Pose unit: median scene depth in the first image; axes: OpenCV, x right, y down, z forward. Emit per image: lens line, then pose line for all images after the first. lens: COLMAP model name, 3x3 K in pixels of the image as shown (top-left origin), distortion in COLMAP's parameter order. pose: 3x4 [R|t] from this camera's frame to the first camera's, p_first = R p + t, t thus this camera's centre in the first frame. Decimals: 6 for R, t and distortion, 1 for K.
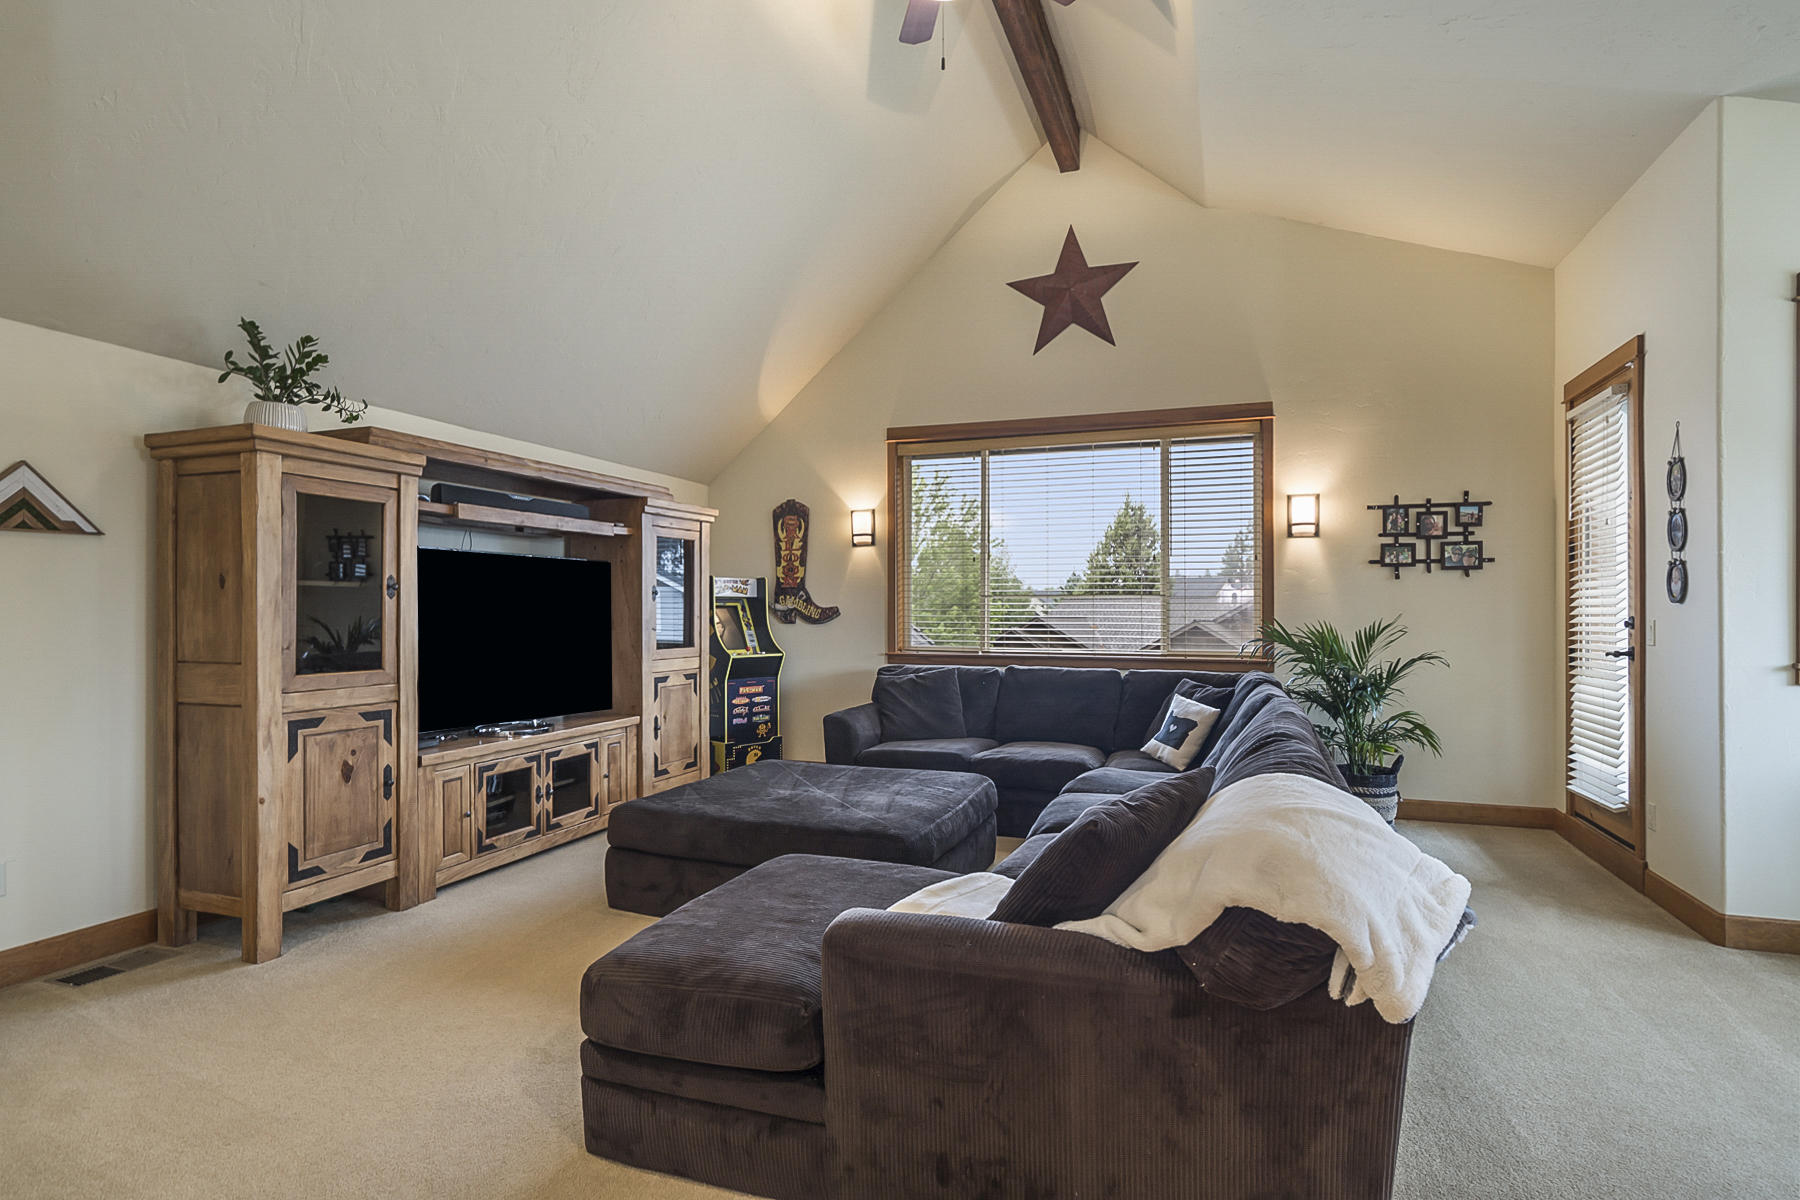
lens RADIAL K [[914.1, 0, 905.4], [0, 914.1, 615.9], [0, 0, 1]] dist [-0.022849, 0.009637]
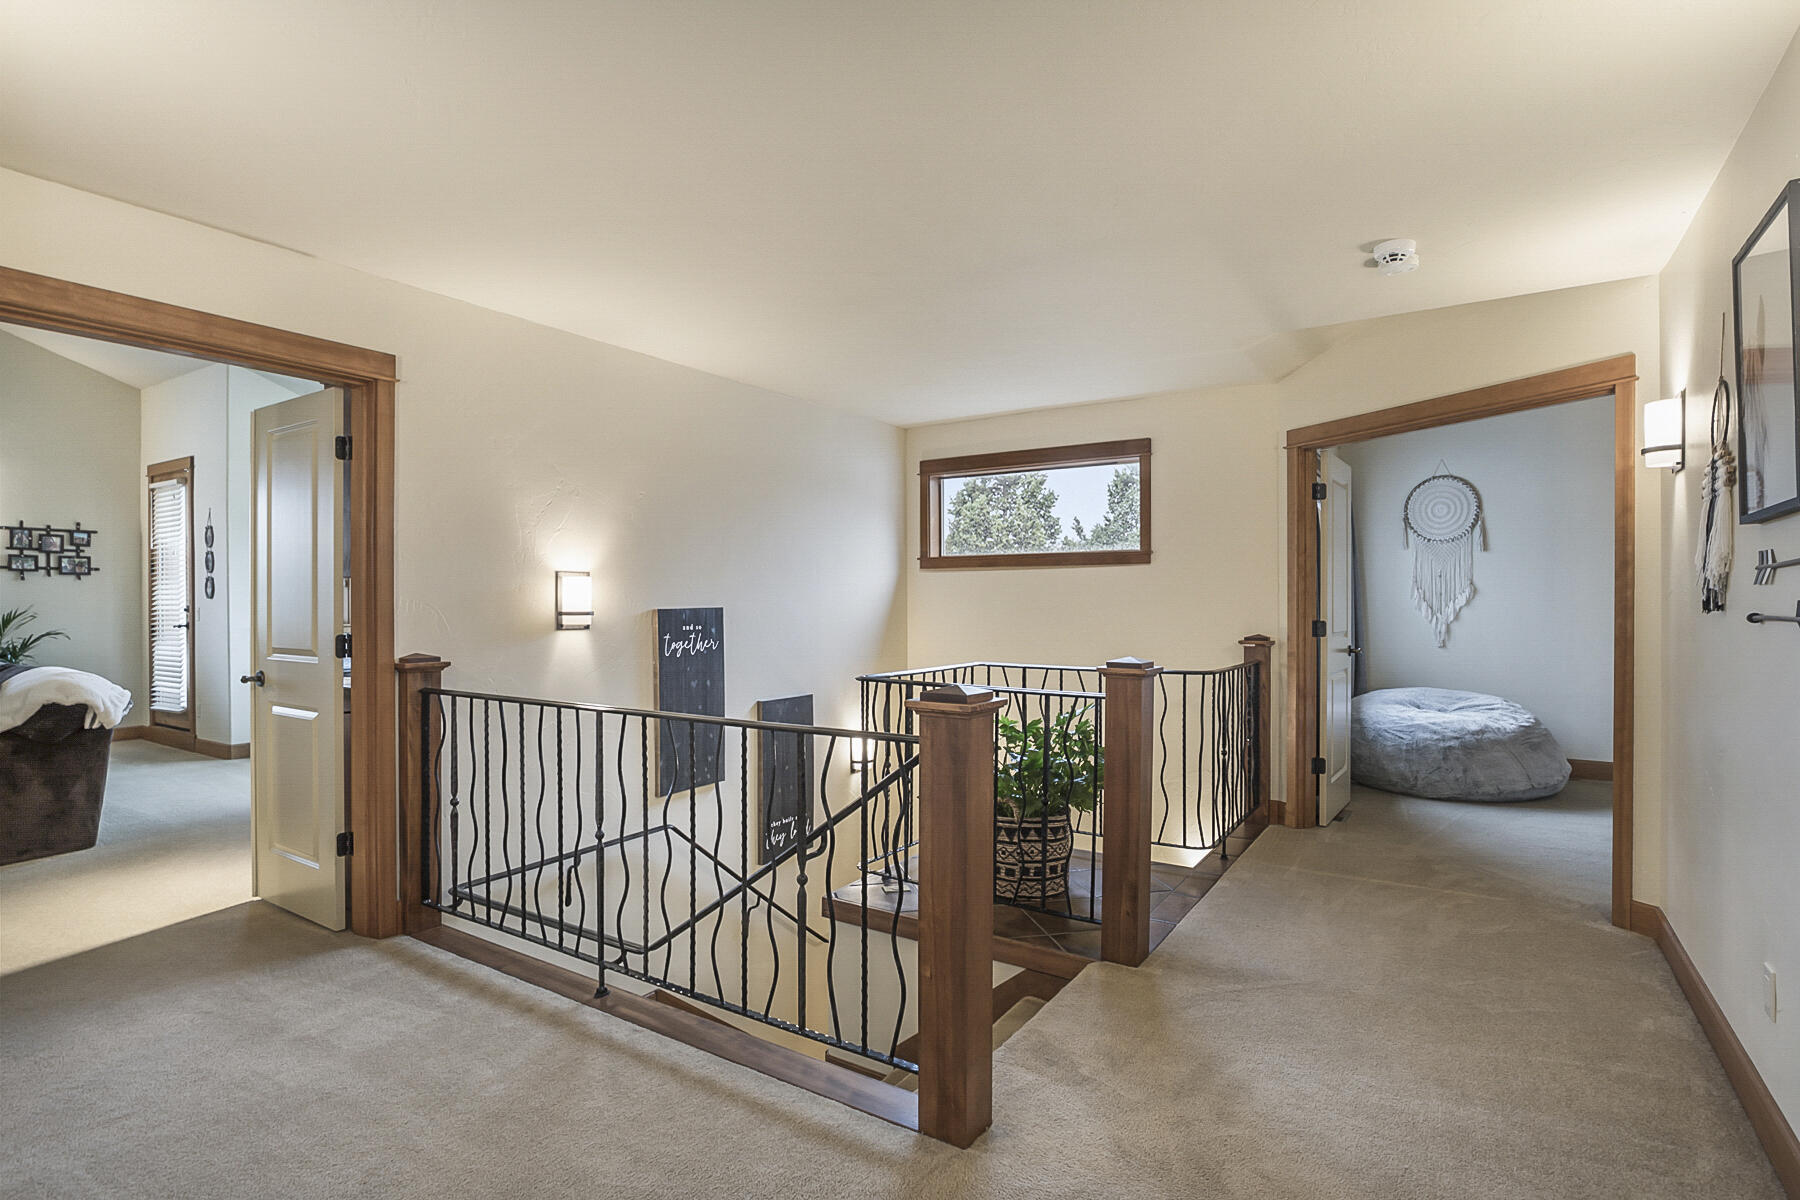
lens RADIAL K [[914.1, 0, 898.2], [0, 914.1, 604.5], [0, 0, 1]] dist [-0.022849, 0.009637]
pose [[0.233174, -0.002130, 0.972433, -0.529916], [0.004890, 0.999988, 0.001017, 0.002781], [-0.972423, 0.004518, 0.233182, -0.681399]]
